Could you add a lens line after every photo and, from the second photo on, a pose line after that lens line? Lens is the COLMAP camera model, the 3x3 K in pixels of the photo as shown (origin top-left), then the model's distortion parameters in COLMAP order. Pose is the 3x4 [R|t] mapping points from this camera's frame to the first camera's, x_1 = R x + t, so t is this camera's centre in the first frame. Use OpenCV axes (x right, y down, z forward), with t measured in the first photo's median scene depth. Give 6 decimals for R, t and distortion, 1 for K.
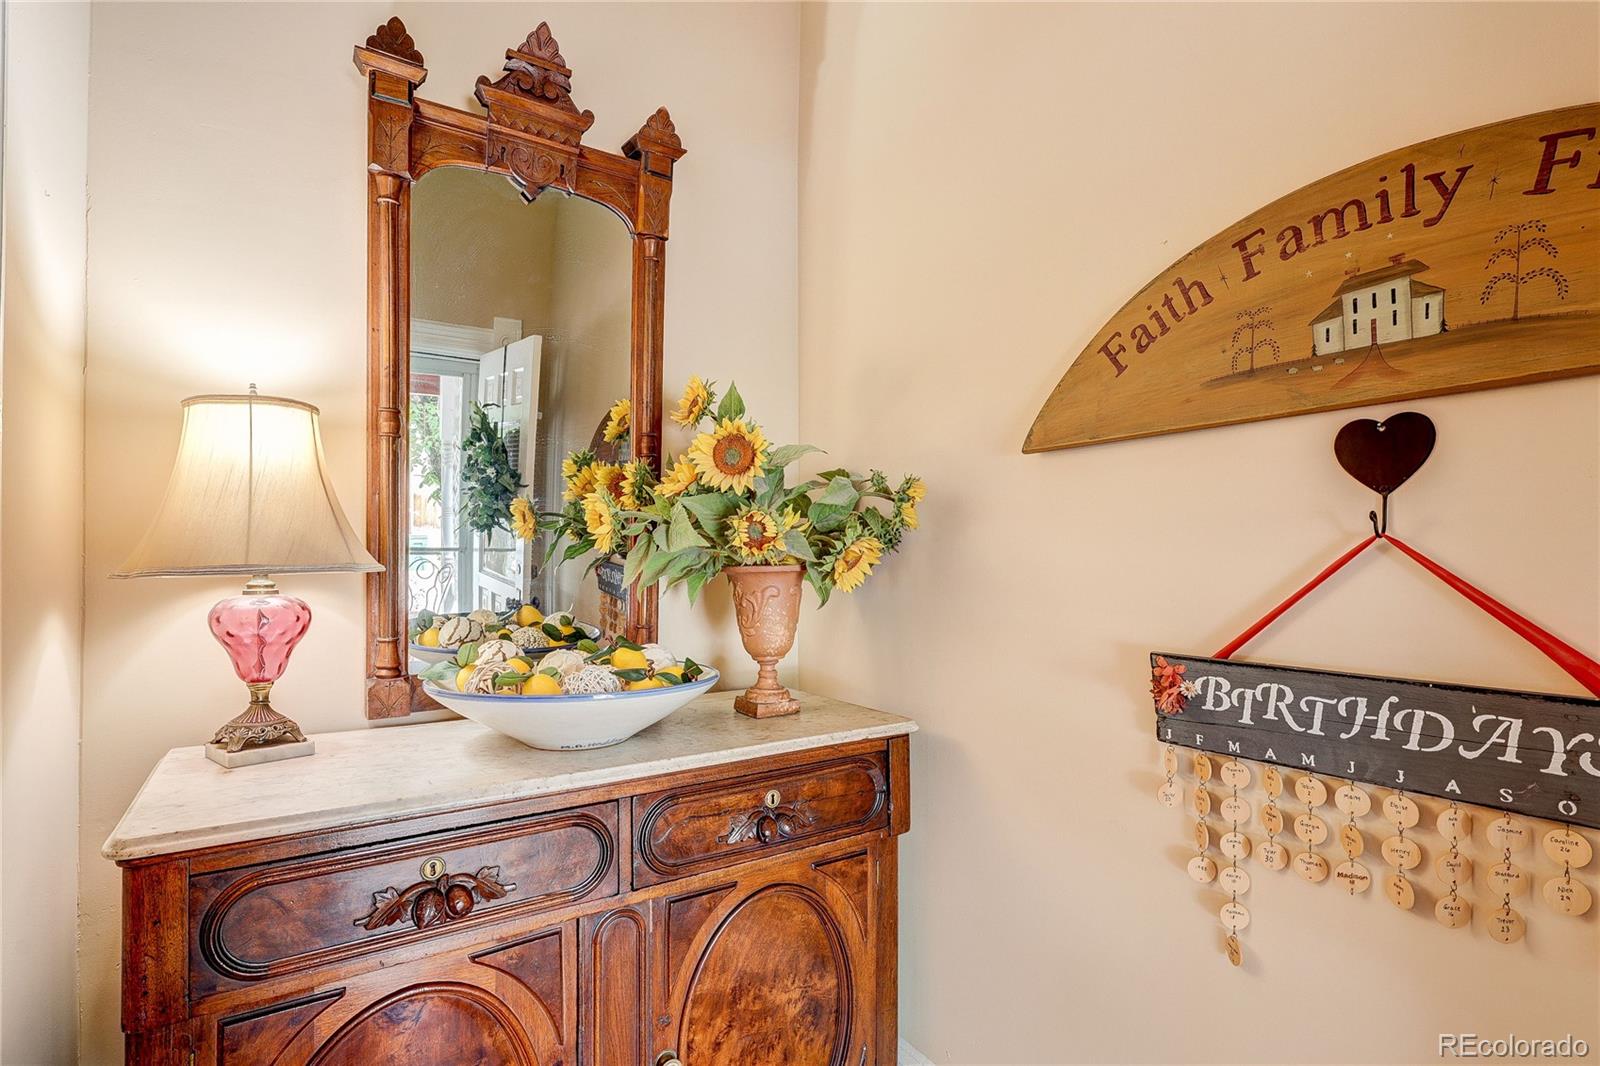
lens RADIAL K [[757.4, 0, 841.6], [0, 757.4, 559.5], [0, 0, 1]] dist [-0.004675, -0.000468]
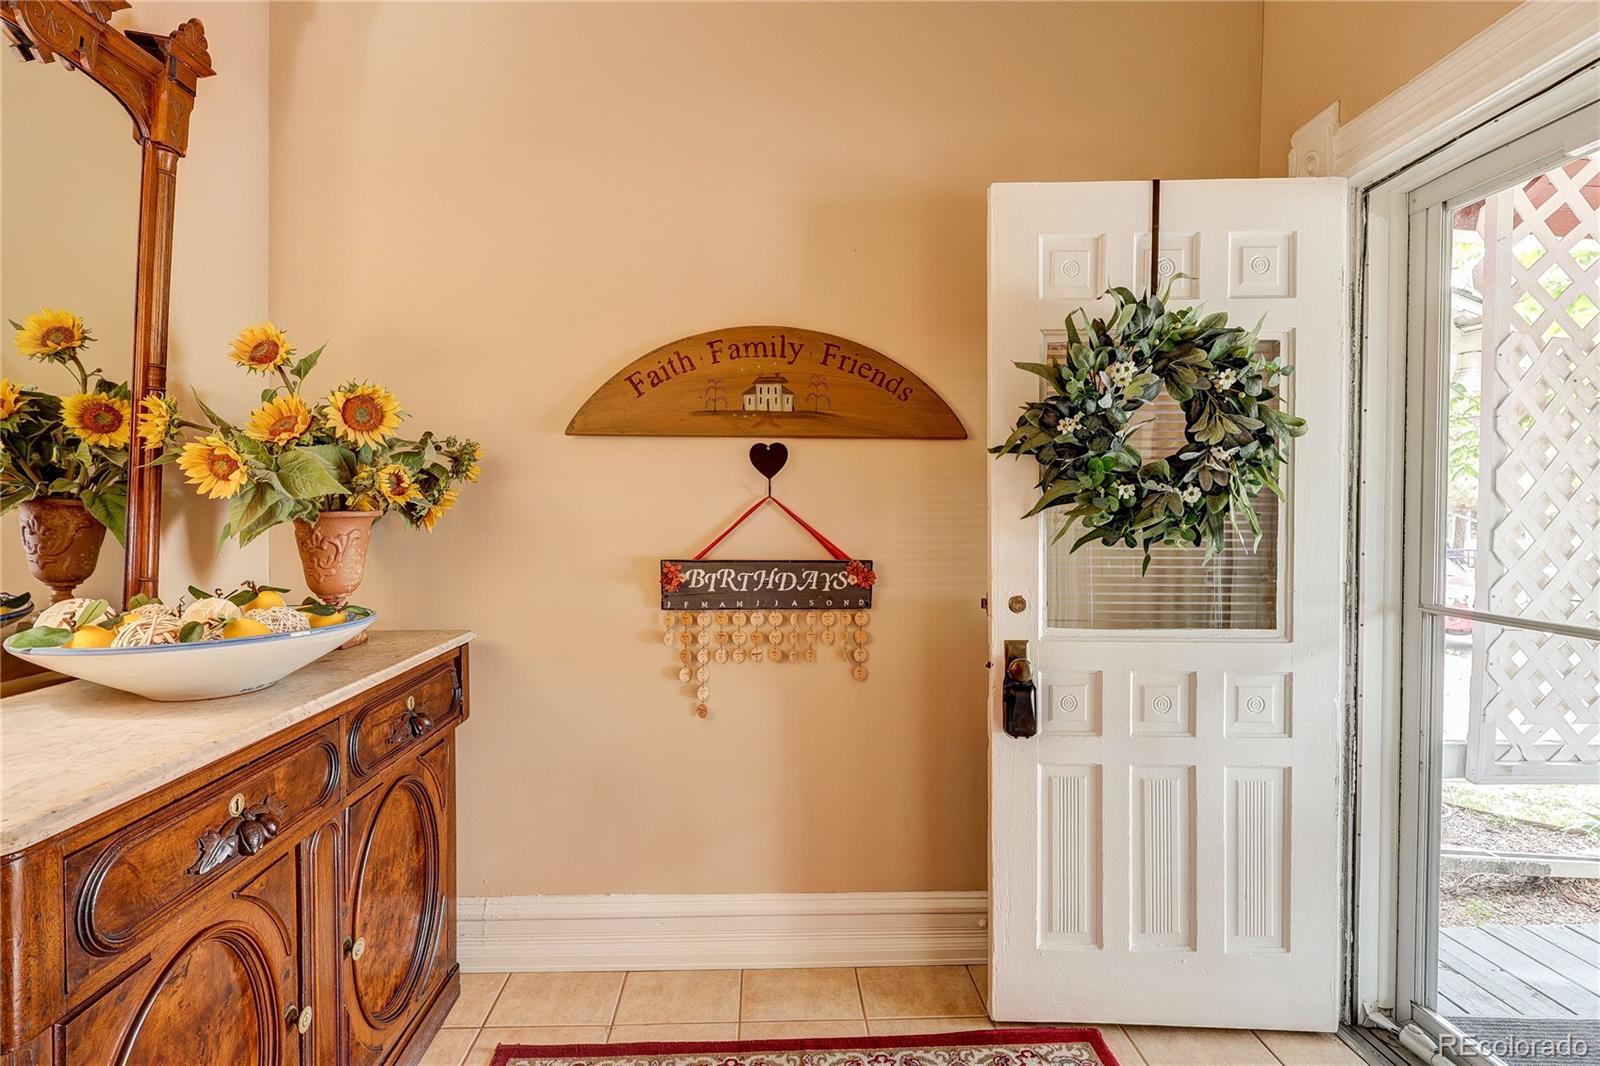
lens RADIAL K [[757.4, 0, 794.6], [0, 757.4, 520.0], [0, 0, 1]] dist [-0.004675, -0.000468]
pose [[0.511303, -0.013263, 0.859298, -1.092445], [-0.006307, 0.999796, 0.019184, -0.006793], [-0.859377, -0.015228, 0.511115, -0.191151]]
